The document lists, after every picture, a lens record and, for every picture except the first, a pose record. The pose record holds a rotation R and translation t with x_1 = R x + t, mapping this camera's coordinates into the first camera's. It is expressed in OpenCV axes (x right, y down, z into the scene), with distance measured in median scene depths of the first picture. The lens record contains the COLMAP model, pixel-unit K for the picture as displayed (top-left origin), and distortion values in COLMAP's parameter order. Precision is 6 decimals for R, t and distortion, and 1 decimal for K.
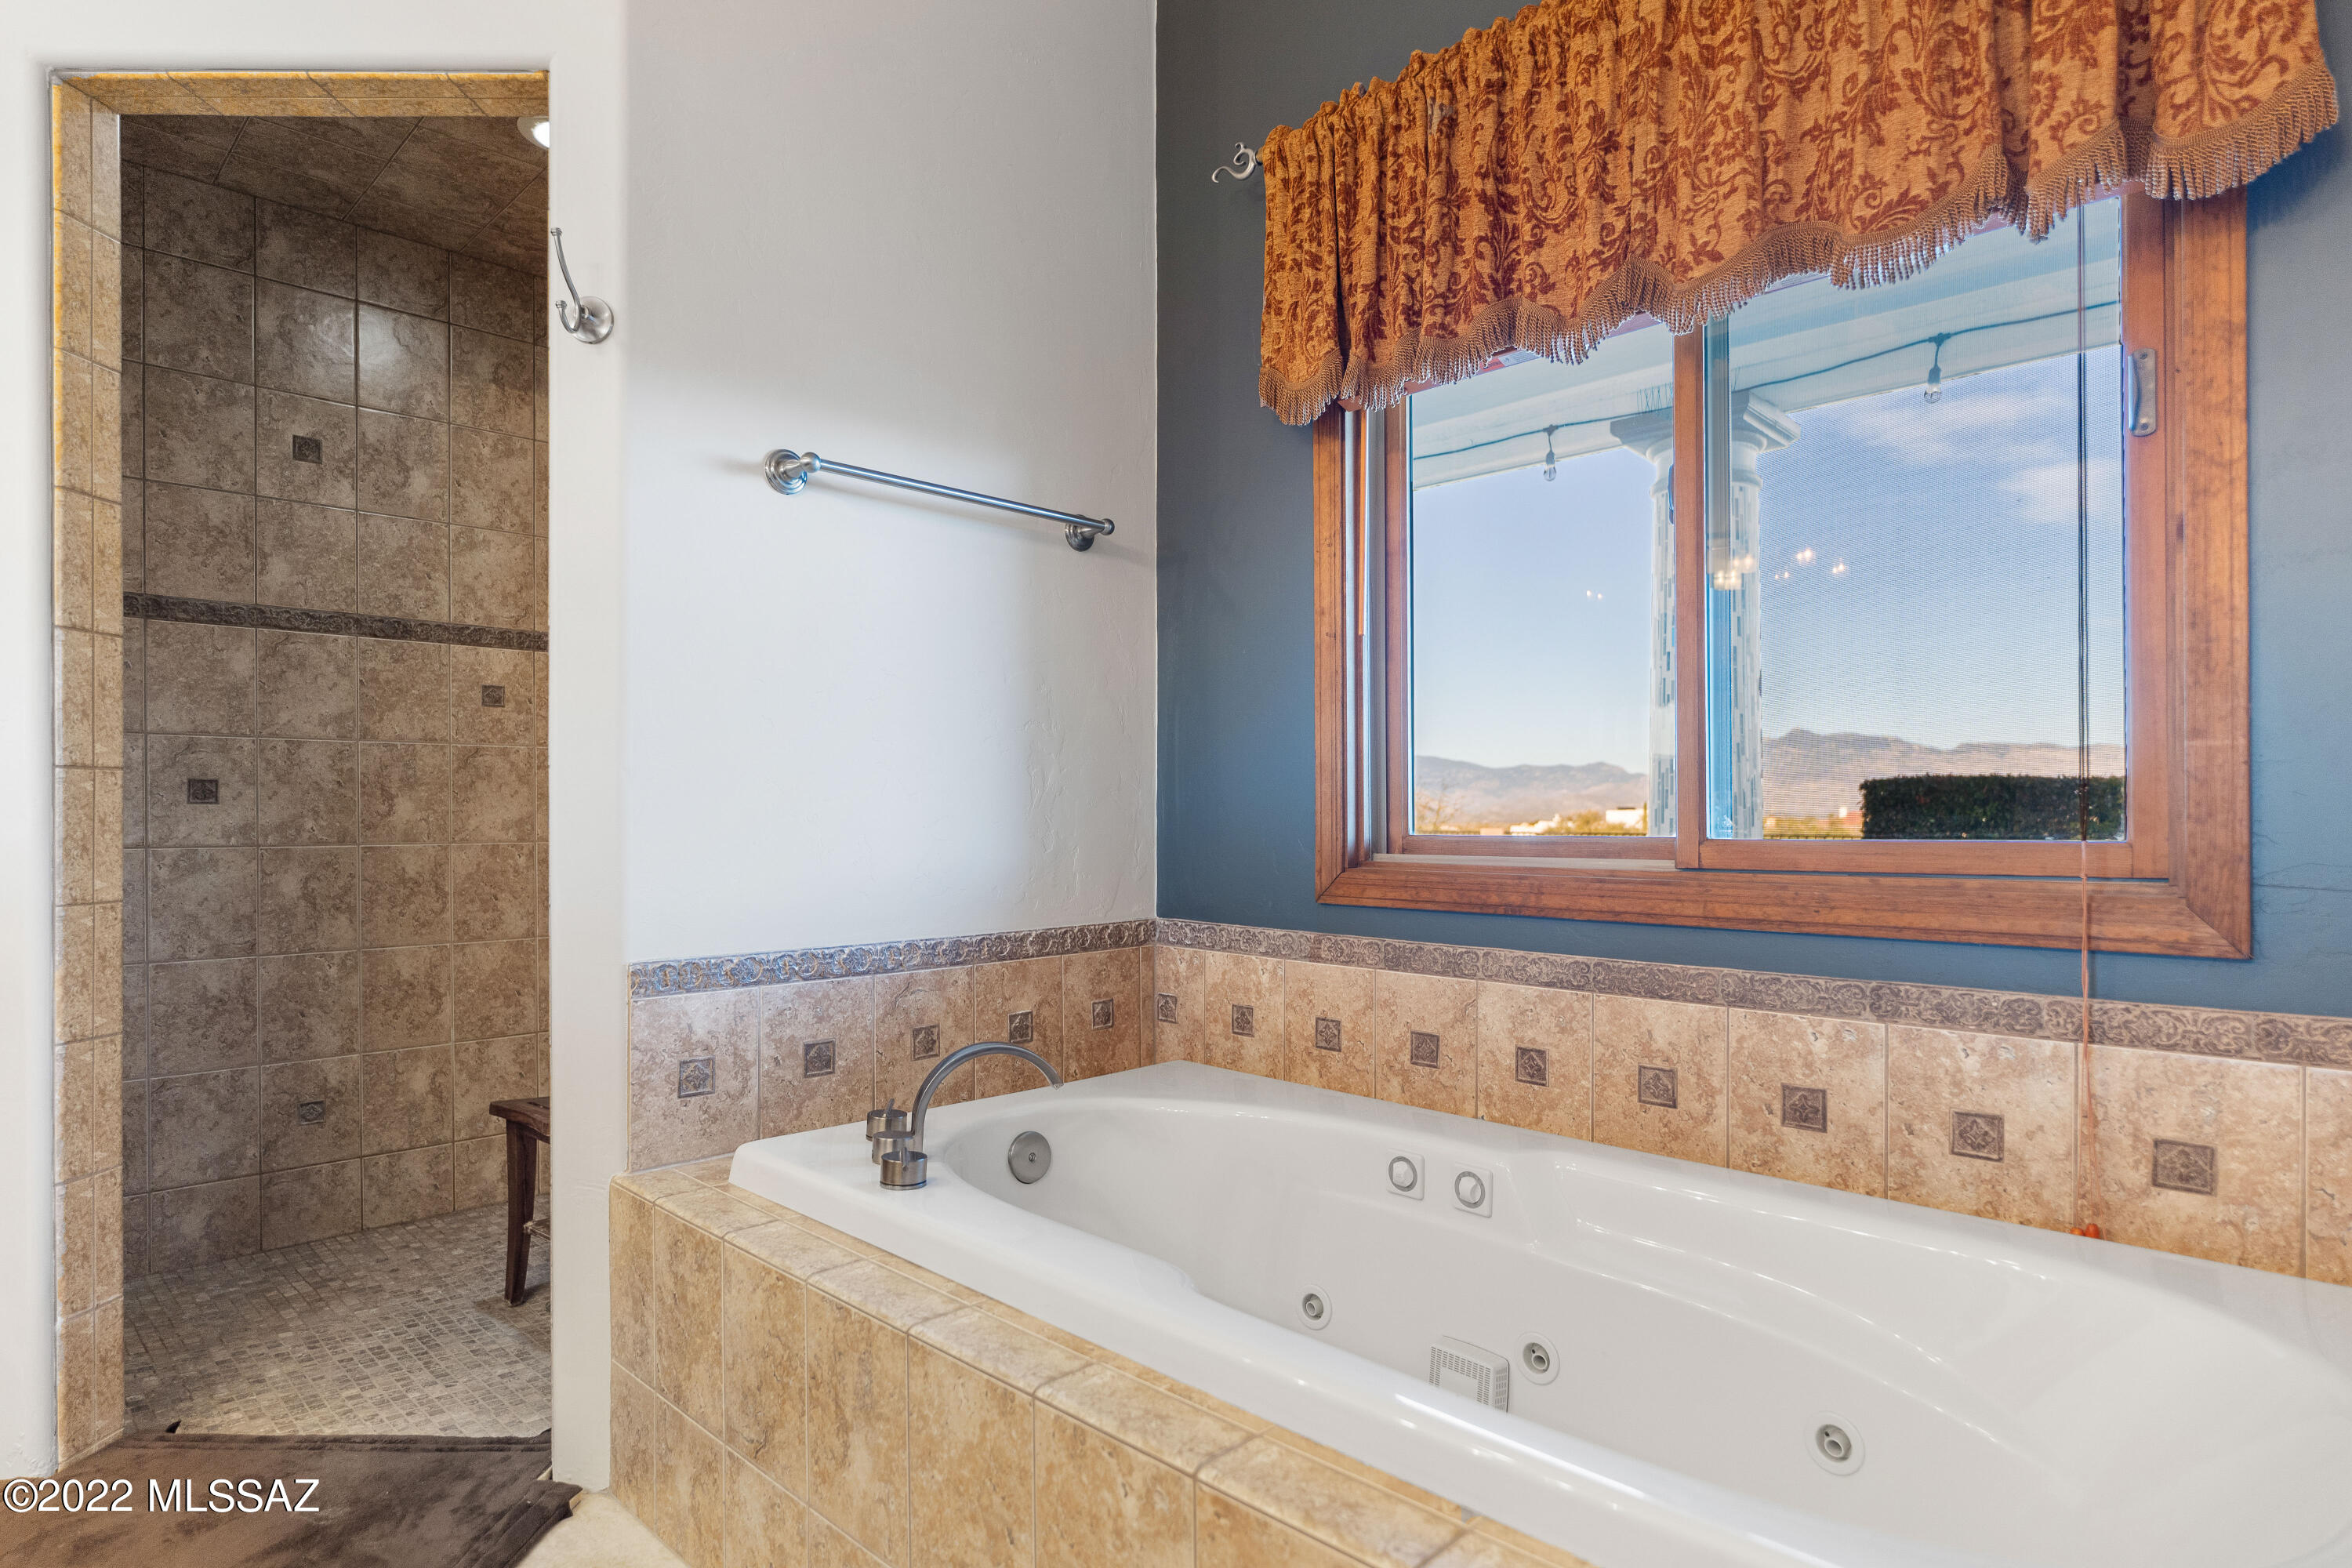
lens RADIAL K [[1301.7, 0, 1186.8], [0, 1301.7, 797.1], [0, 0, 1]] dist [-0.005743, -0.000431]
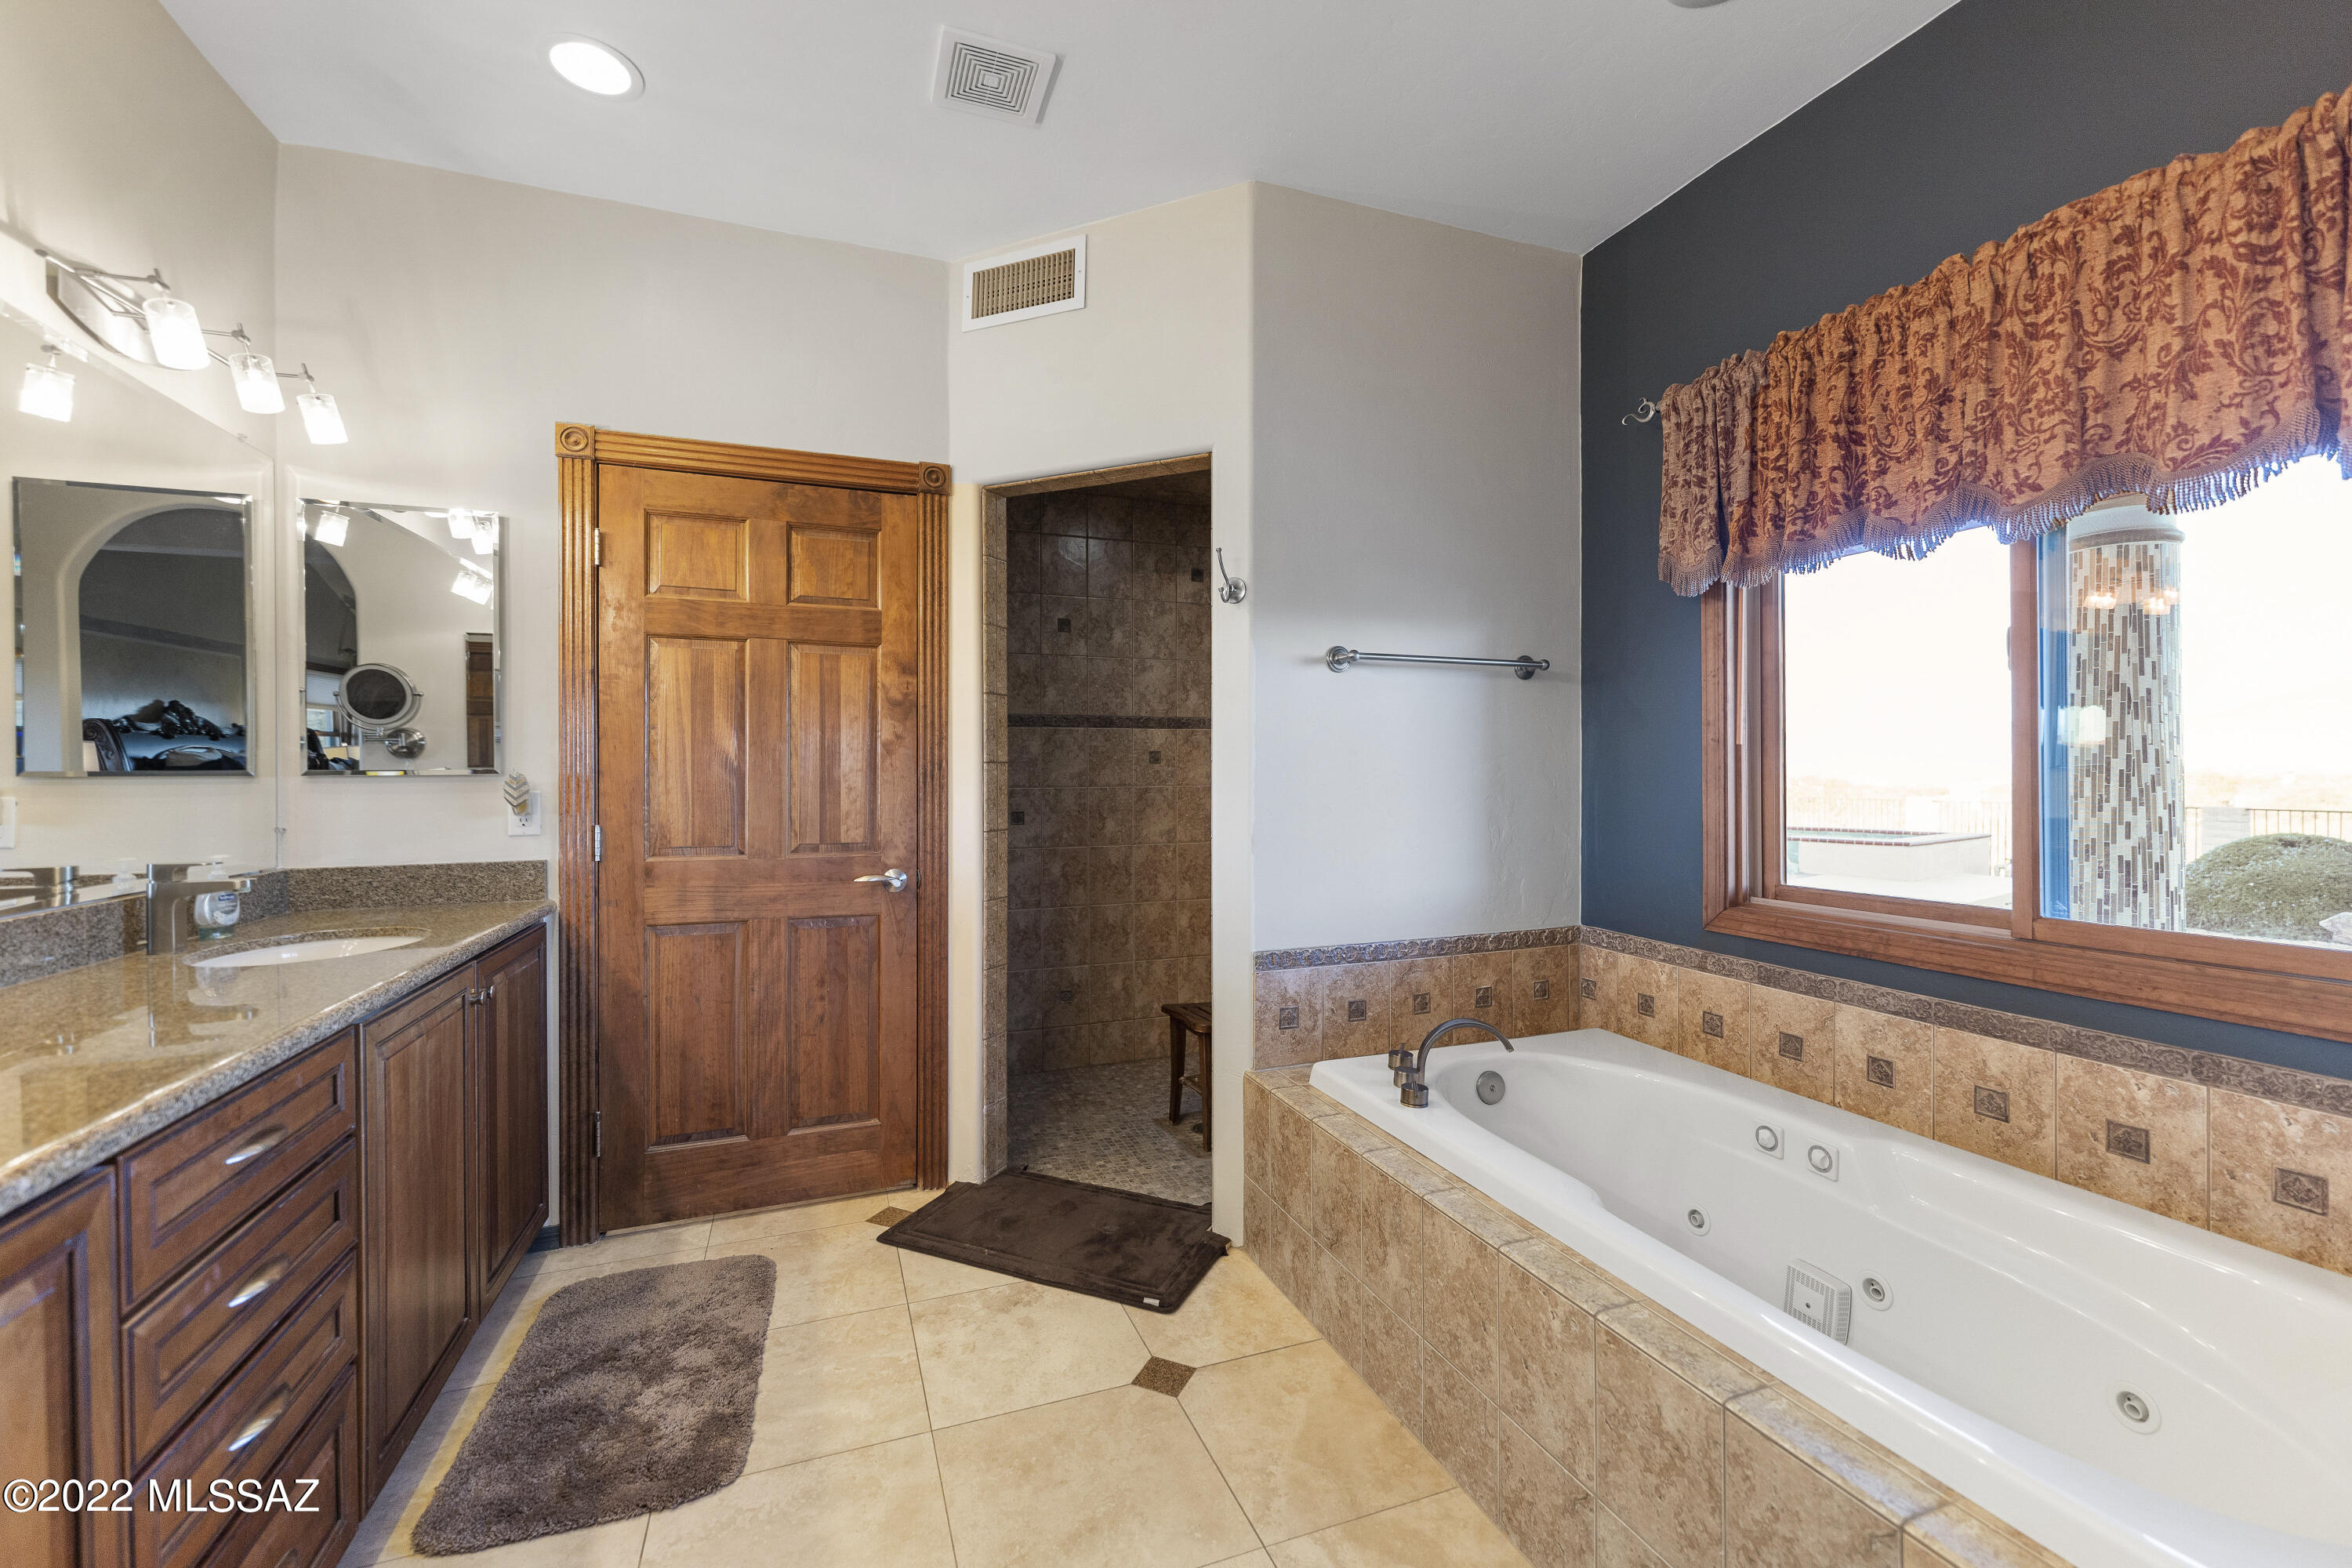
lens RADIAL K [[964.7, 0, 1174.7], [0, 964.7, 769.8], [0, 0, 1]] dist [-0.002604, 0.000406]
pose [[0.909543, 0.000717, -0.415610, 0.015874], [0.001538, 0.999986, 0.005091, -0.119961], [0.415607, -0.005269, 0.909529, -0.223190]]
